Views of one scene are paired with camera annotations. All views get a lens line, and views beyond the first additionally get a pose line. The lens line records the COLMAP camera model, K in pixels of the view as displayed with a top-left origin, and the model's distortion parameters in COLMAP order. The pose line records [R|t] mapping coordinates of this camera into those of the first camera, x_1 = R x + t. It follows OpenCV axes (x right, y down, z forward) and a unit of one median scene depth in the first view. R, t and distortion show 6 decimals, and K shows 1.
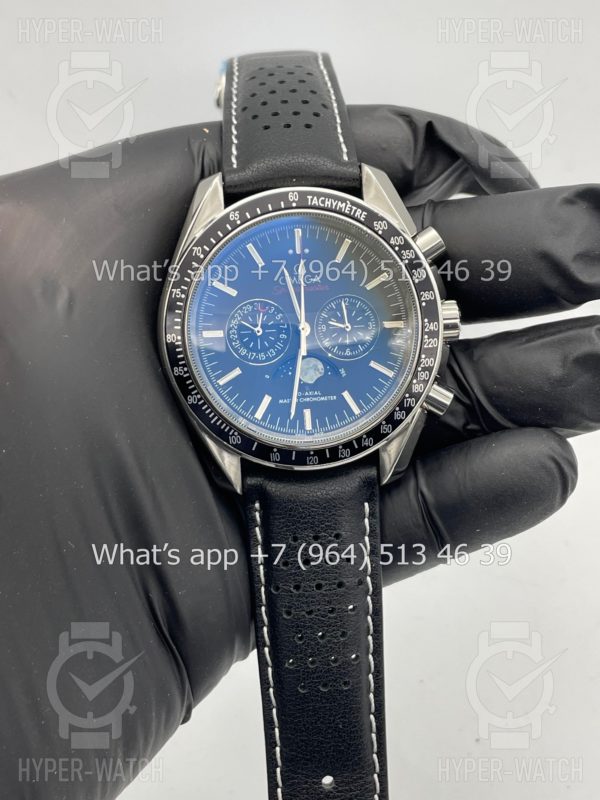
lens RADIAL K [[1261.5, 0, 300.0], [0, 1261.5, 400.0], [0, 0, 1]] dist [0.203597, -1.019319]
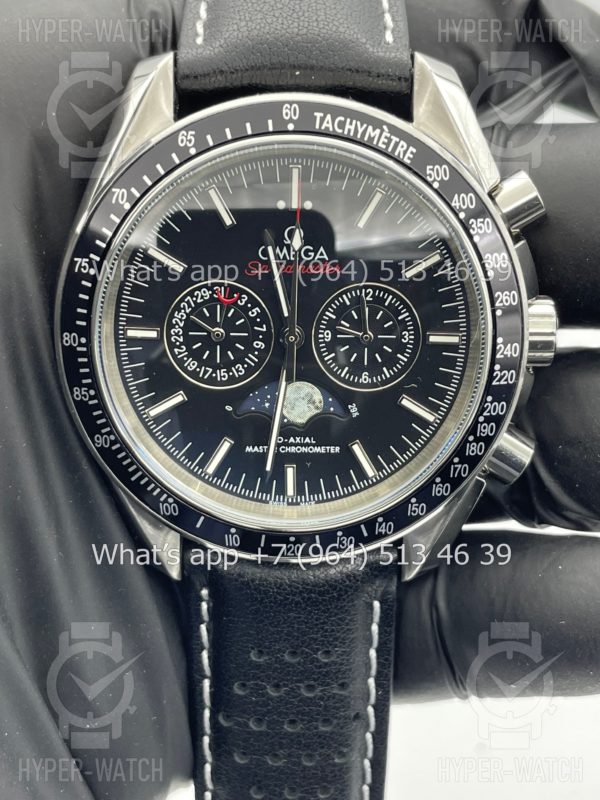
lens RADIAL K [[1261.5, 0, 300.0], [0, 1261.5, 400.0], [0, 0, 1]] dist [0.203597, -1.019319]
pose [[0.996735, 0.076509, -0.025803, 0.023703], [-0.070277, 0.979398, 0.189316, -0.140809], [0.039756, -0.186884, 0.981577, 0.407880]]
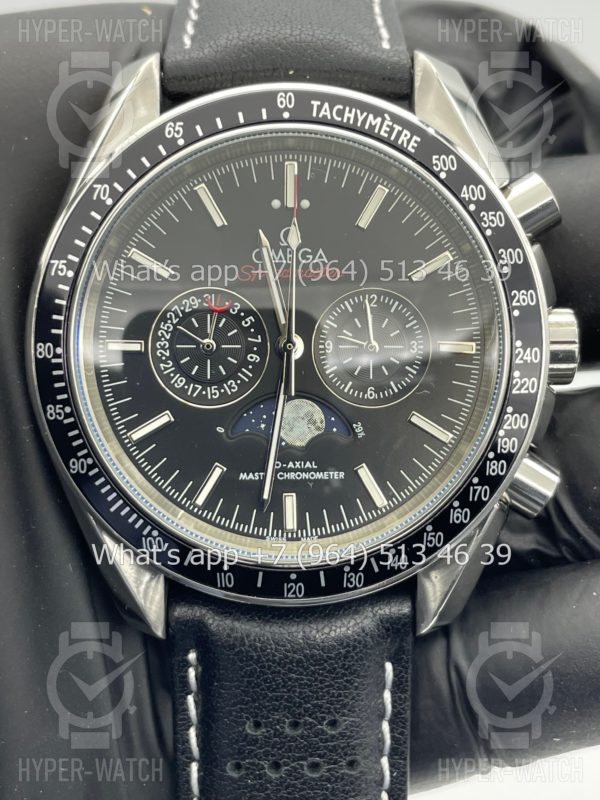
lens RADIAL K [[1261.5, 0, 300.0], [0, 1261.5, 400.0], [0, 0, 1]] dist [0.203597, -1.019319]
pose [[0.998277, 0.056304, -0.016517, 0.016848], [-0.056232, 0.998406, 0.004817, -0.036241], [0.016762, -0.003879, 0.999852, 0.456827]]
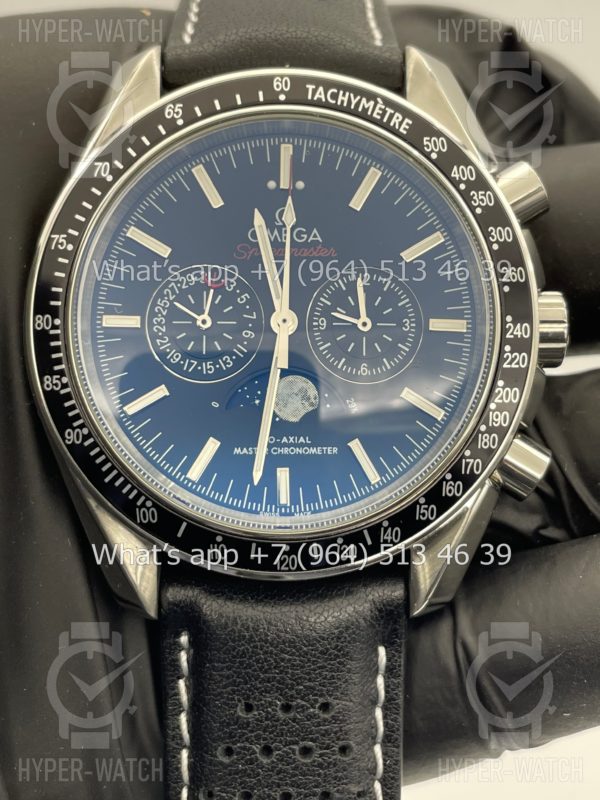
lens RADIAL K [[1261.5, 0, 300.0], [0, 1261.5, 400.0], [0, 0, 1]] dist [0.203597, -1.019319]
pose [[0.998065, 0.059962, -0.016446, 0.020198], [-0.061227, 0.993873, -0.092021, 0.028249], [0.010827, 0.092850, 0.995621, 0.452834]]
